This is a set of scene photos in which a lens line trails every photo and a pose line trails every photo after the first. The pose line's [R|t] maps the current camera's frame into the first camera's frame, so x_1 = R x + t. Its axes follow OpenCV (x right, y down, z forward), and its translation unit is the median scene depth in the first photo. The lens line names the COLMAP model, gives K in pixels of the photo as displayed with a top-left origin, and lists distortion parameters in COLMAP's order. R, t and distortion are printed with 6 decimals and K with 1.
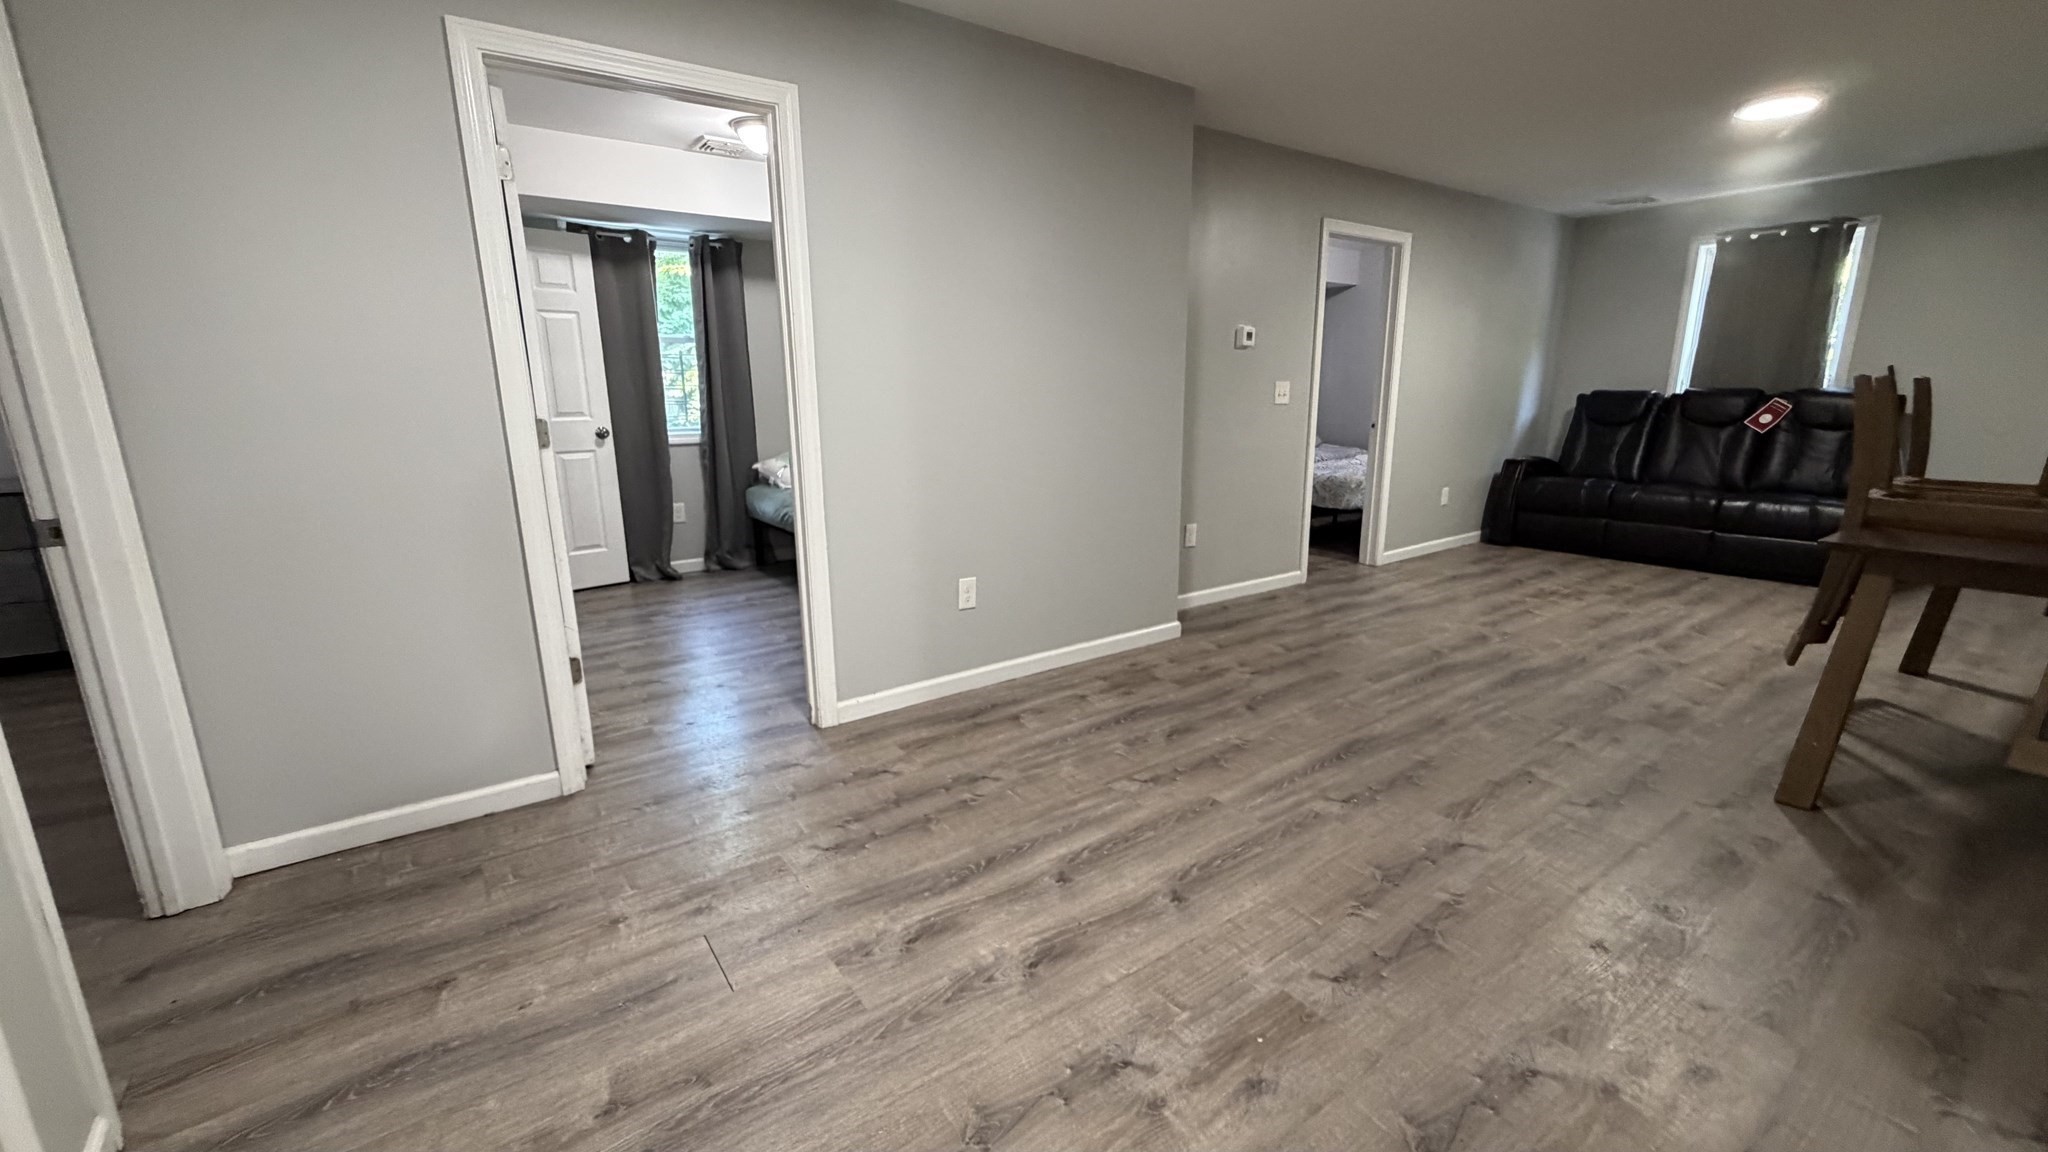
lens RADIAL K [[817.4, 0, 1016.4], [0, 817.4, 578.5], [0, 0, 1]] dist [-0.000348, 0.000240]
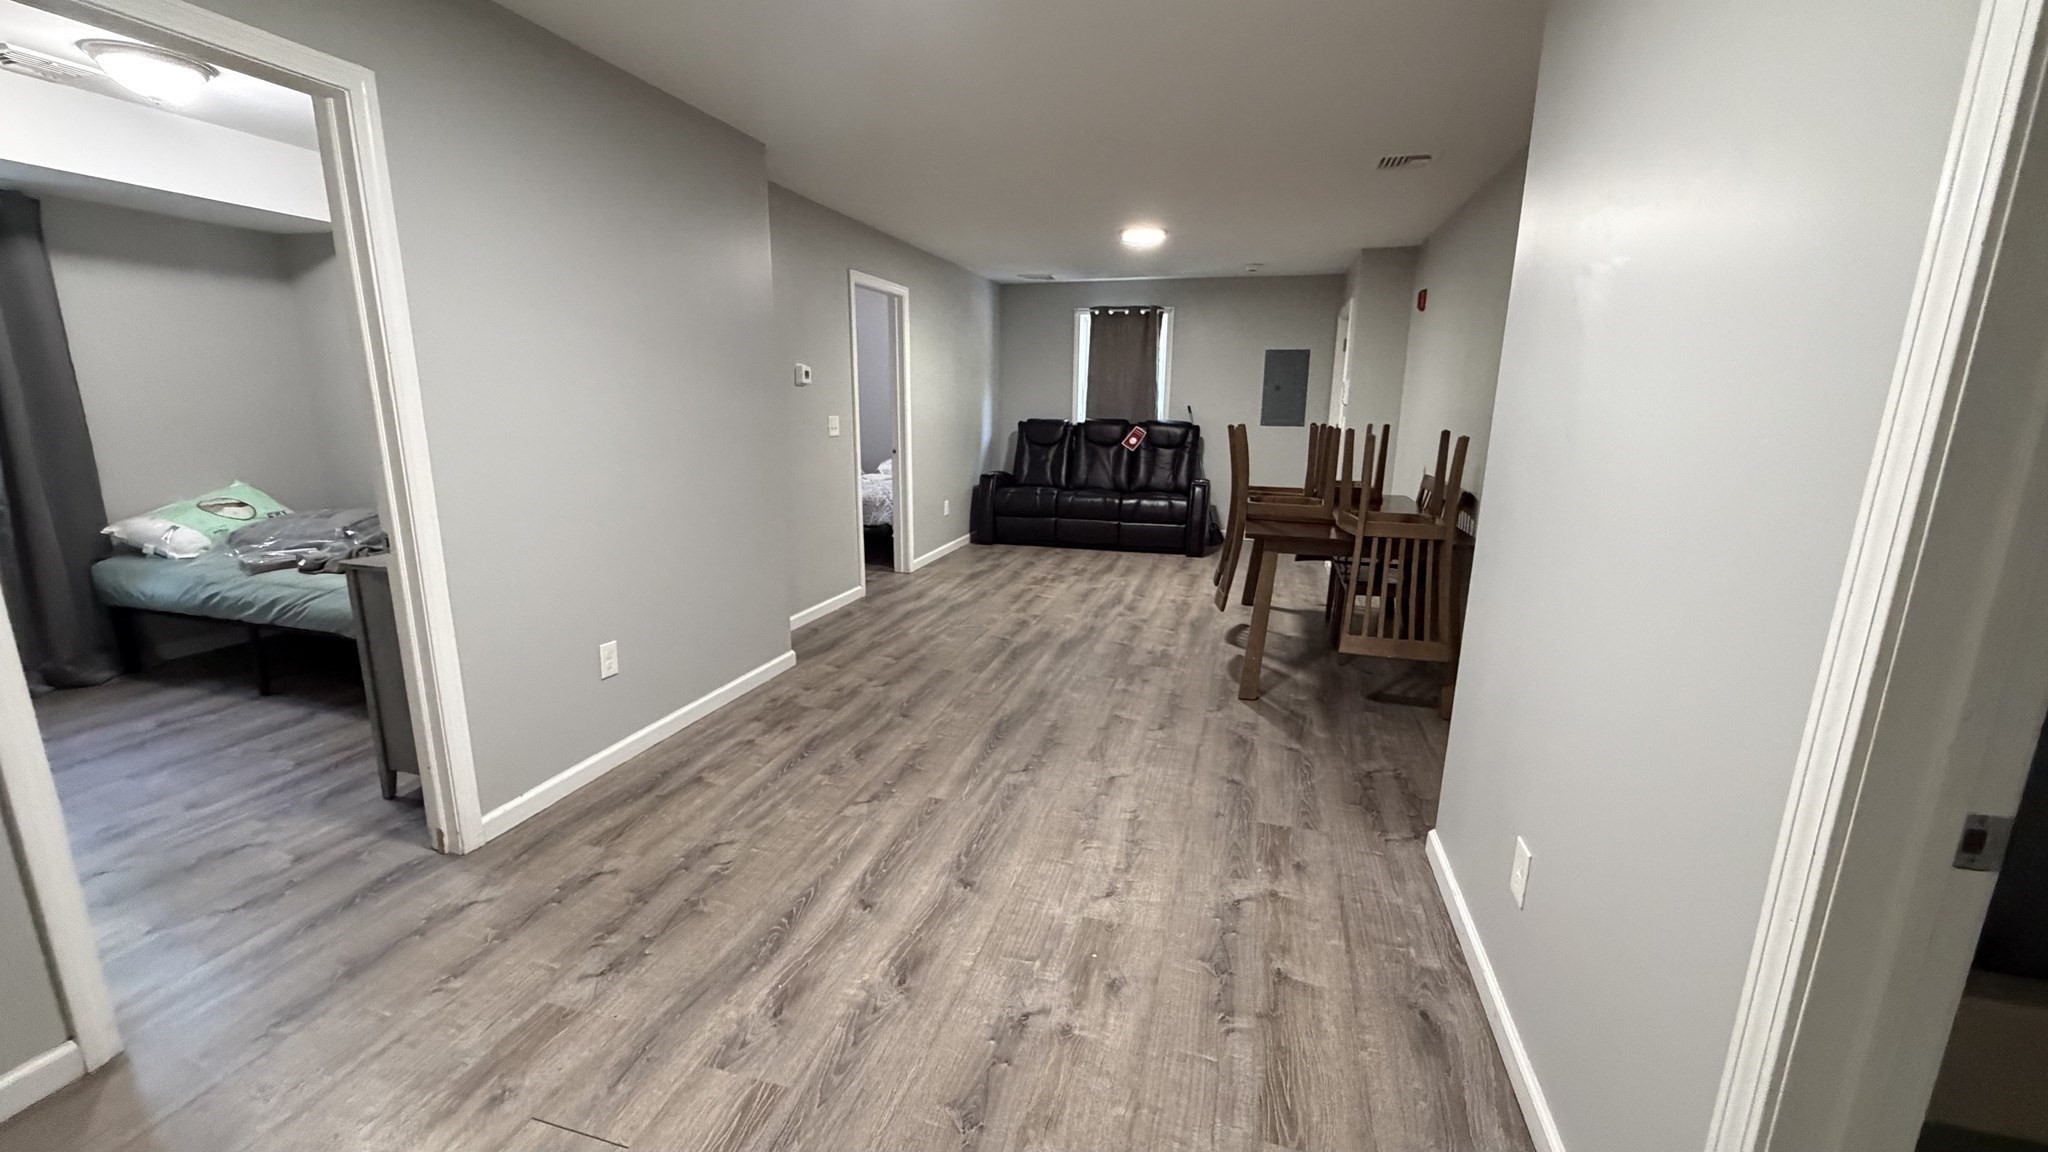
lens RADIAL K [[817.4, 0, 1016.4], [0, 817.4, 578.5], [0, 0, 1]] dist [-0.000348, 0.000240]
pose [[0.782088, -0.117086, 0.612069, -0.264716], [0.123145, 0.991860, 0.032386, -0.047364], [-0.610879, 0.050045, 0.790141, 0.003285]]
